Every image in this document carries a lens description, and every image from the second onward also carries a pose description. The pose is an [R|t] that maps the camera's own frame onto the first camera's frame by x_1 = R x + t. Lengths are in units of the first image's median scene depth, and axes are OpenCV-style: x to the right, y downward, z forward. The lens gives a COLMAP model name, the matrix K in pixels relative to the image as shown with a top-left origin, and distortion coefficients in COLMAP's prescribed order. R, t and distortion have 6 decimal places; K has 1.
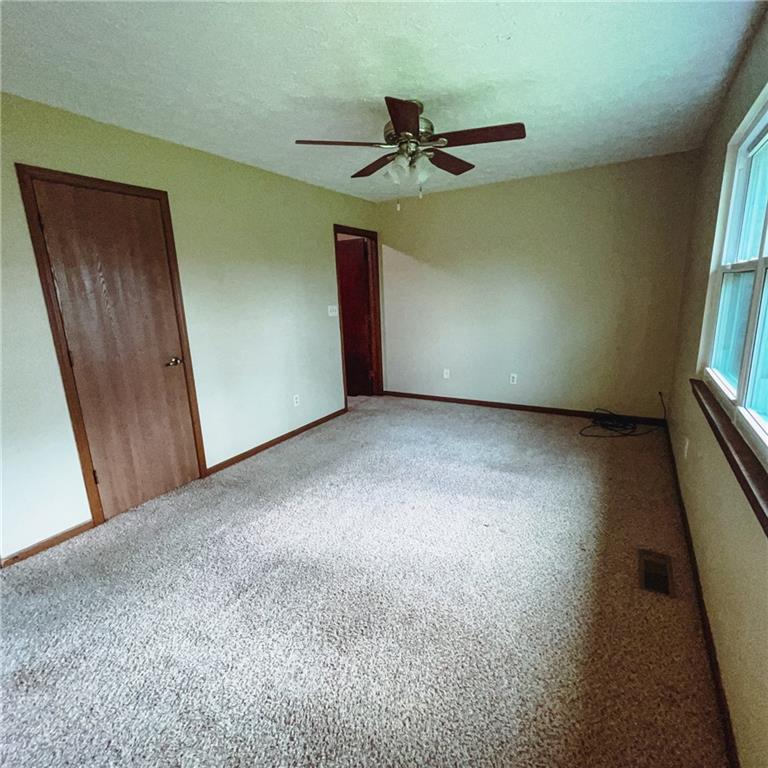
lens RADIAL K [[412.9, 0, 380.6], [0, 412.9, 384.7], [0, 0, 1]] dist [-0.000670, 0.000134]
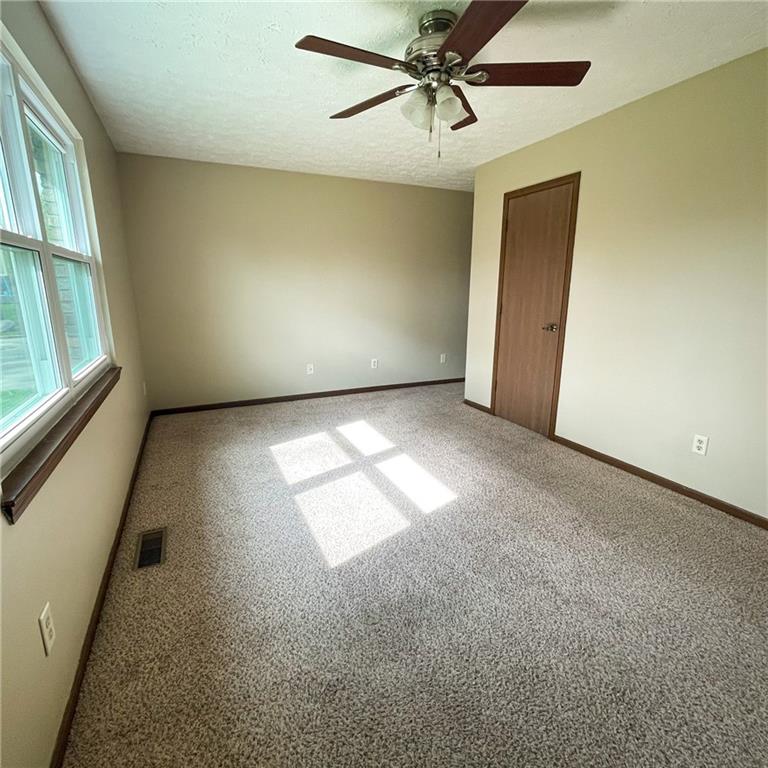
lens RADIAL K [[412.9, 0, 380.6], [0, 412.9, 384.7], [0, 0, 1]] dist [-0.000670, 0.000134]
pose [[-0.565199, 0.227026, -0.793101, 0.761728], [-0.164818, 0.910929, 0.378211, -0.284374], [0.808322, 0.344482, -0.477438, 1.294171]]
